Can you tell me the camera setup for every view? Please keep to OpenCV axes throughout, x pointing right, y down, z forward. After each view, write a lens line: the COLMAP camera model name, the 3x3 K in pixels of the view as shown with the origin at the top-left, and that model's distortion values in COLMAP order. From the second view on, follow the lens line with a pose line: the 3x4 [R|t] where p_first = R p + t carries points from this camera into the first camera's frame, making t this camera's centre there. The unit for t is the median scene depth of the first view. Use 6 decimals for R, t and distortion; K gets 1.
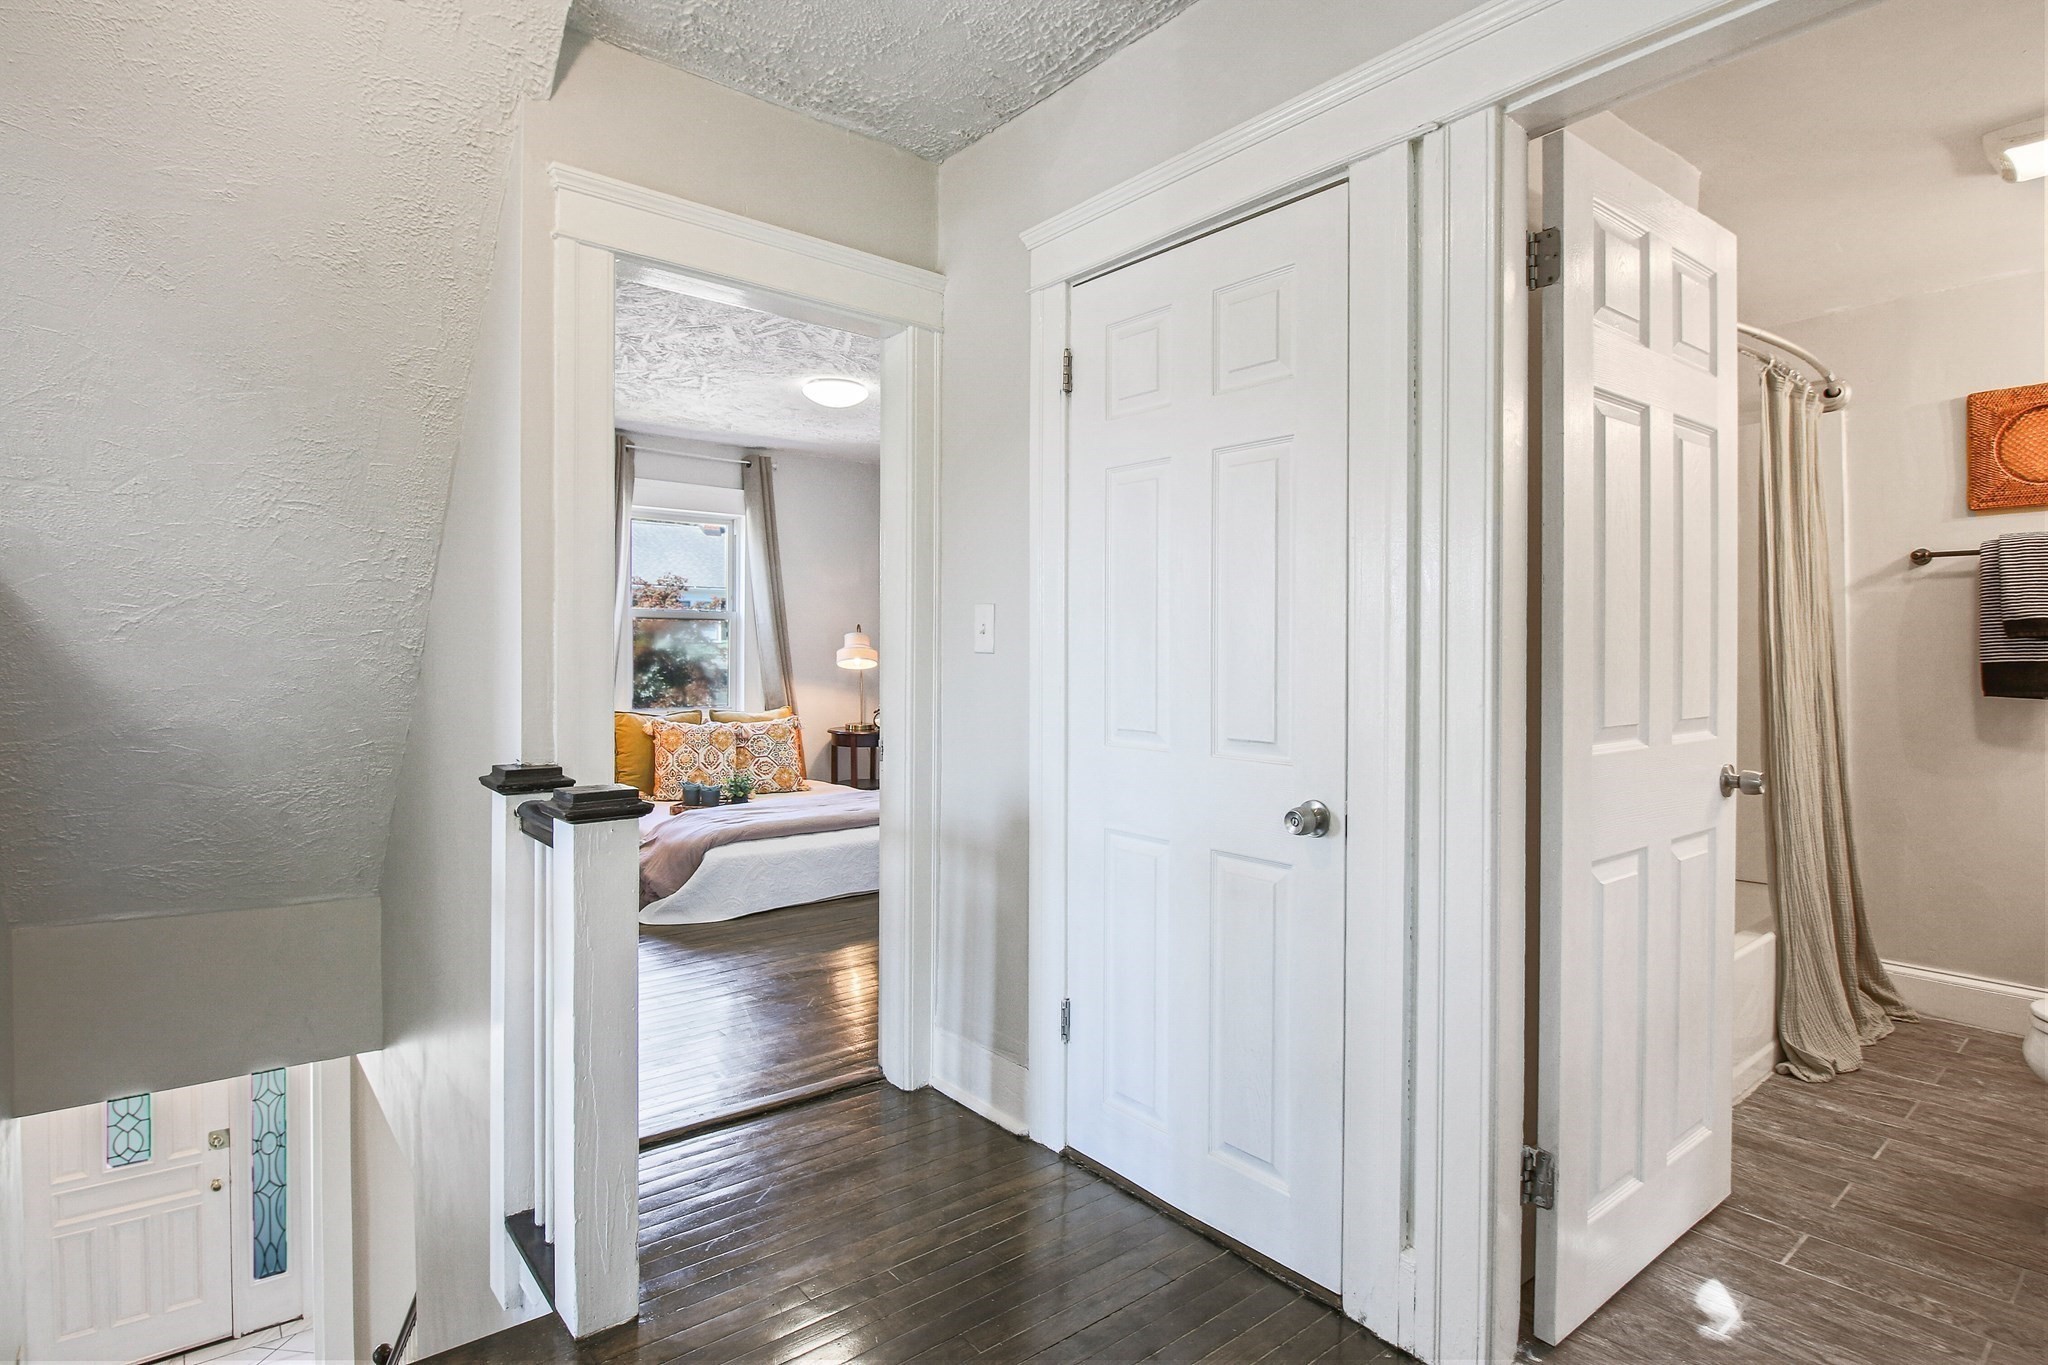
lens RADIAL K [[1051.1, 0, 1019.5], [0, 1051.1, 672.0], [0, 0, 1]] dist [-0.018682, -0.002921]
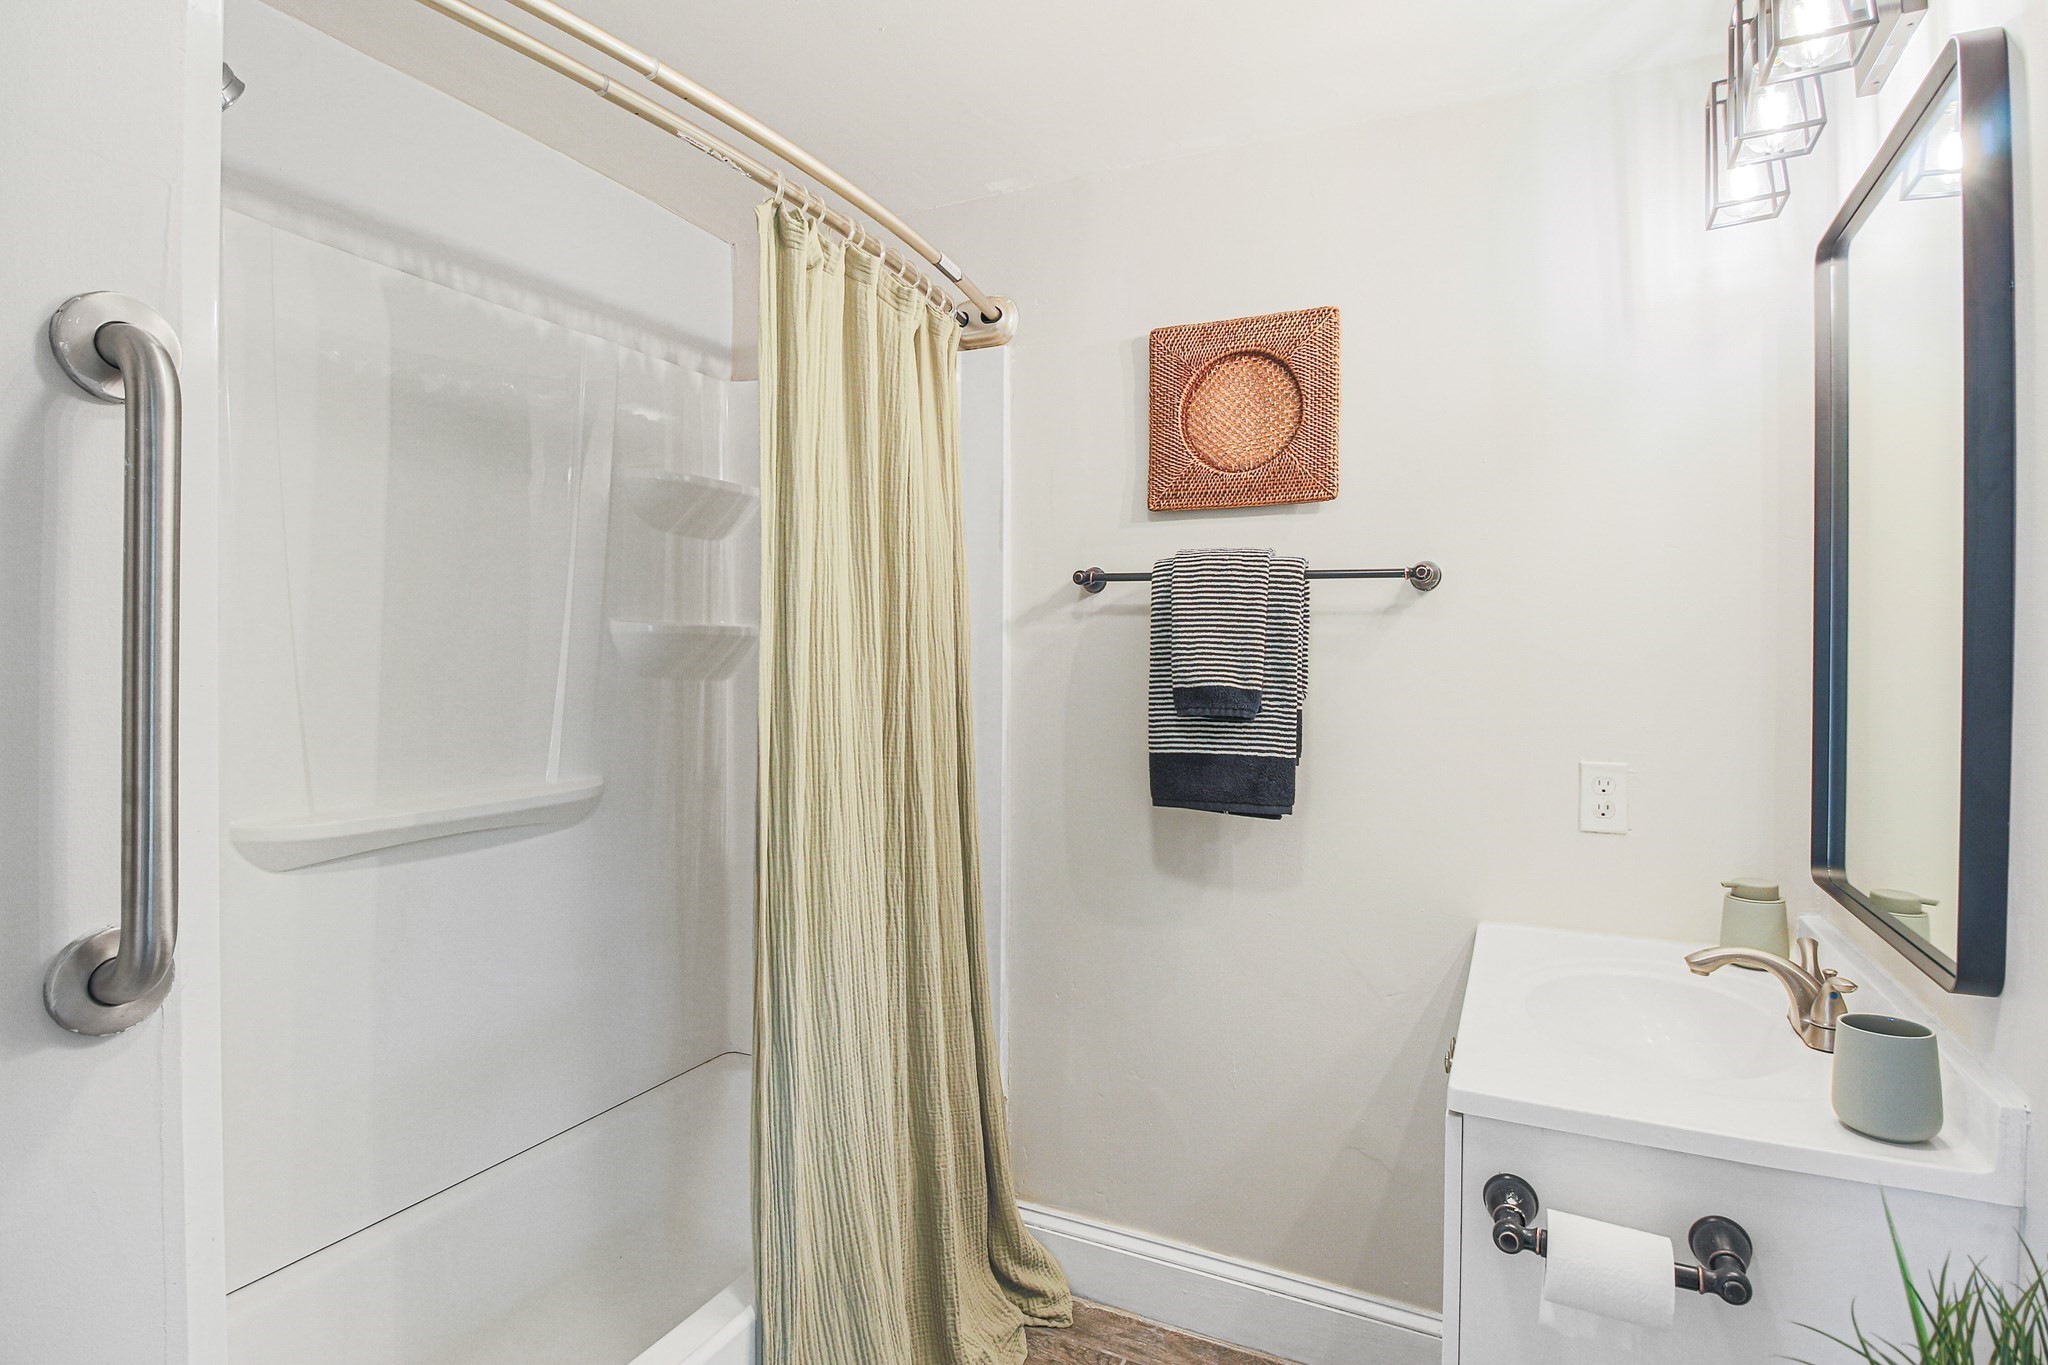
lens RADIAL K [[1051.1, 0, 1023.3], [0, 1051.1, 680.0], [0, 0, 1]] dist [-0.018682, -0.002921]
pose [[0.903303, 0.005790, 0.428963, 0.577481], [-0.010534, 0.999907, 0.008685, -0.056994], [-0.428873, -0.012364, 0.903280, 0.447874]]
